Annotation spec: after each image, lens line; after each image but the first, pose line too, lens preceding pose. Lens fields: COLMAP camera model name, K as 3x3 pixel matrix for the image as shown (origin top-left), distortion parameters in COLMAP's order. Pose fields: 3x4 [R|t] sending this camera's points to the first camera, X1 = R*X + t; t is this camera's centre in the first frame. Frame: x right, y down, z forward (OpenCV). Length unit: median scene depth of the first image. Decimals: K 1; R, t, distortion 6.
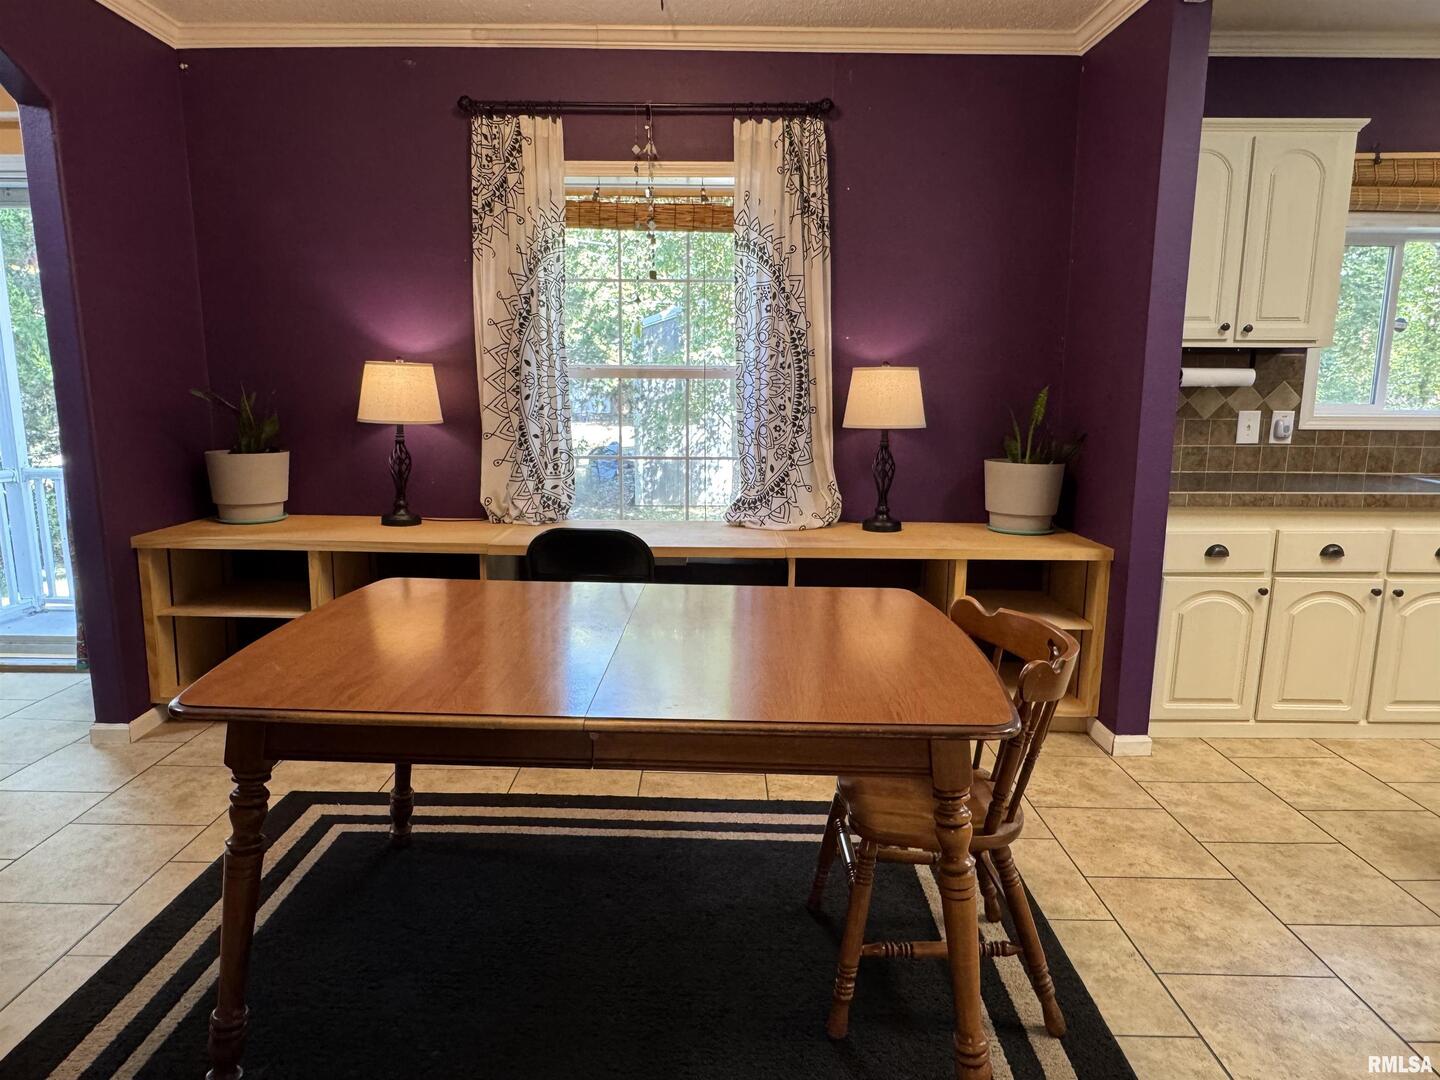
lens RADIAL K [[928.2, 0, 710.0], [0, 928.2, 539.4], [0, 0, 1]] dist [-0.002318, -0.001583]
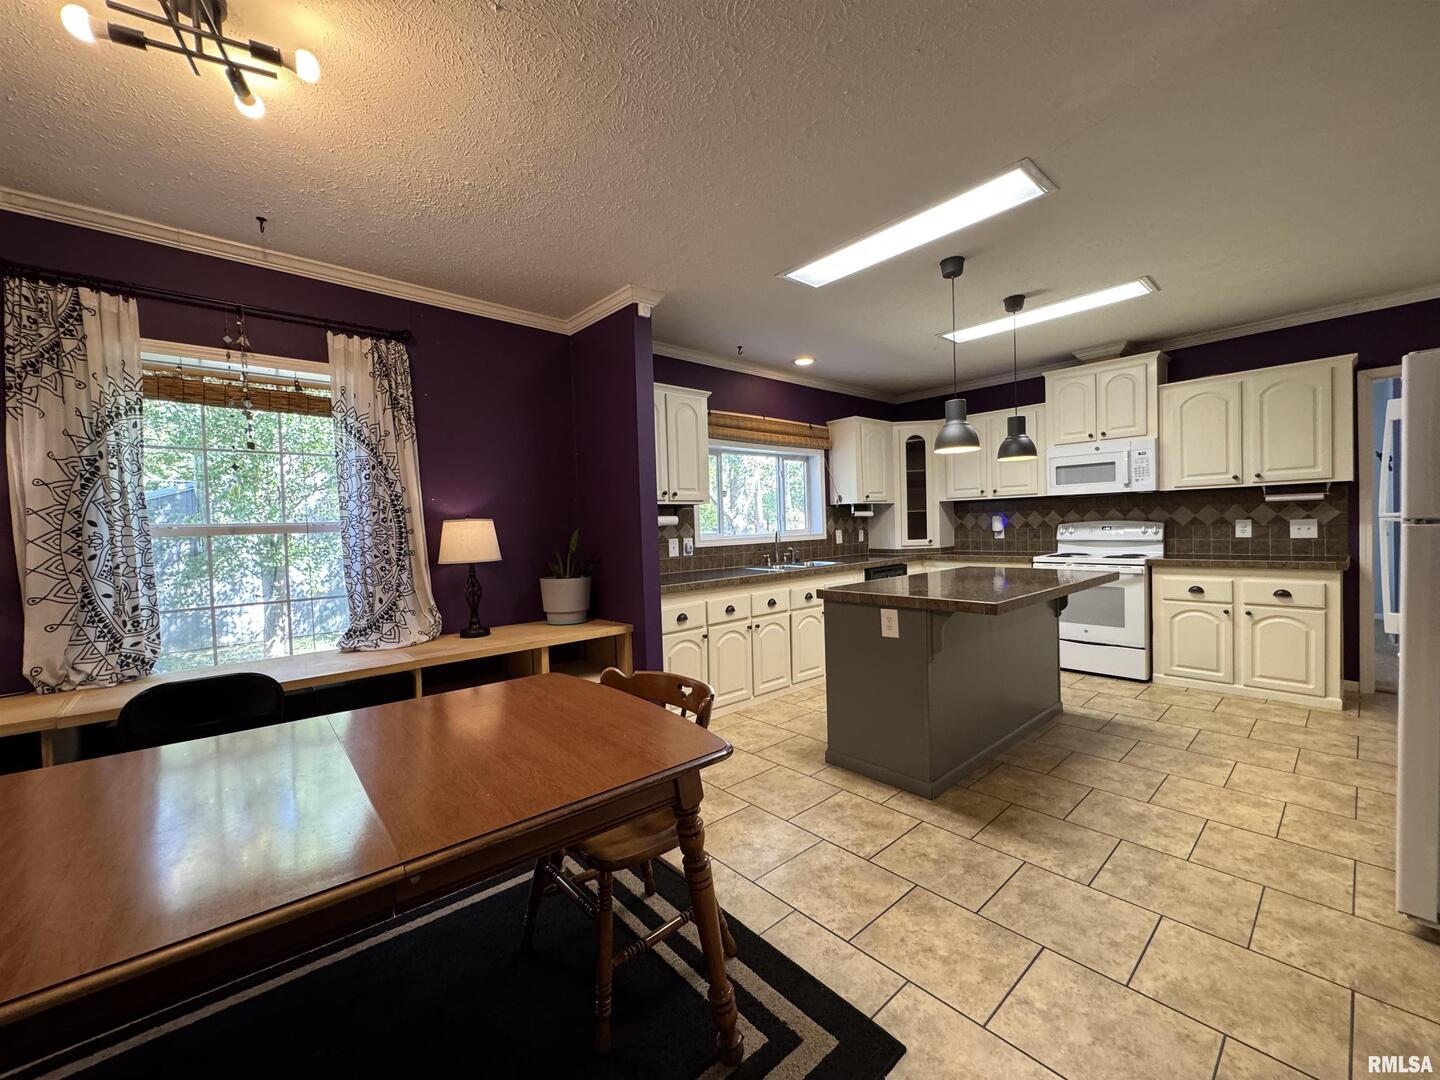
lens RADIAL K [[573.7, 0, 716.0], [0, 573.7, 539.5], [0, 0, 1]] dist [-0.005445, 0.000845]
pose [[0.743118, -0.044780, 0.667660, -0.112572], [0.149913, 0.983538, -0.100889, -0.012063], [-0.652152, 0.175063, 0.737598, 0.120540]]
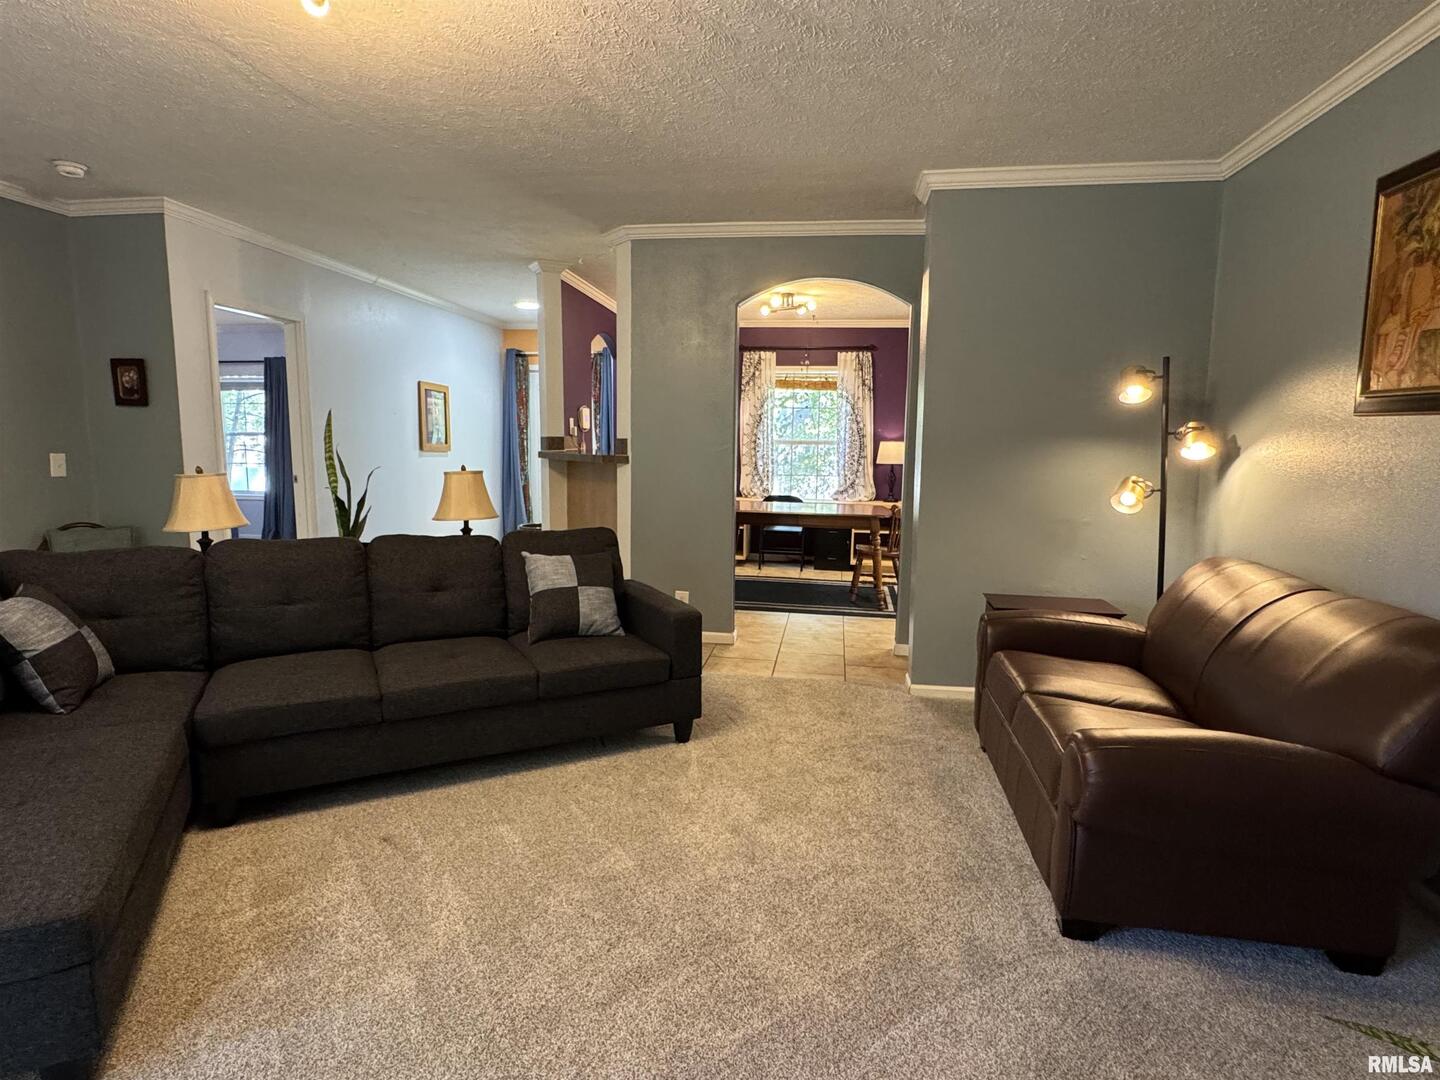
lens RADIAL K [[774.3, 0, 714.8], [0, 774.3, 543.7], [0, 0, 1]] dist [-0.000278, 0.000050]
pose [[0.988790, 0.027945, -0.146672, 0.016973], [-0.034856, 0.998389, -0.044761, 0.229196], [0.145185, 0.049371, 0.988172, -1.279726]]
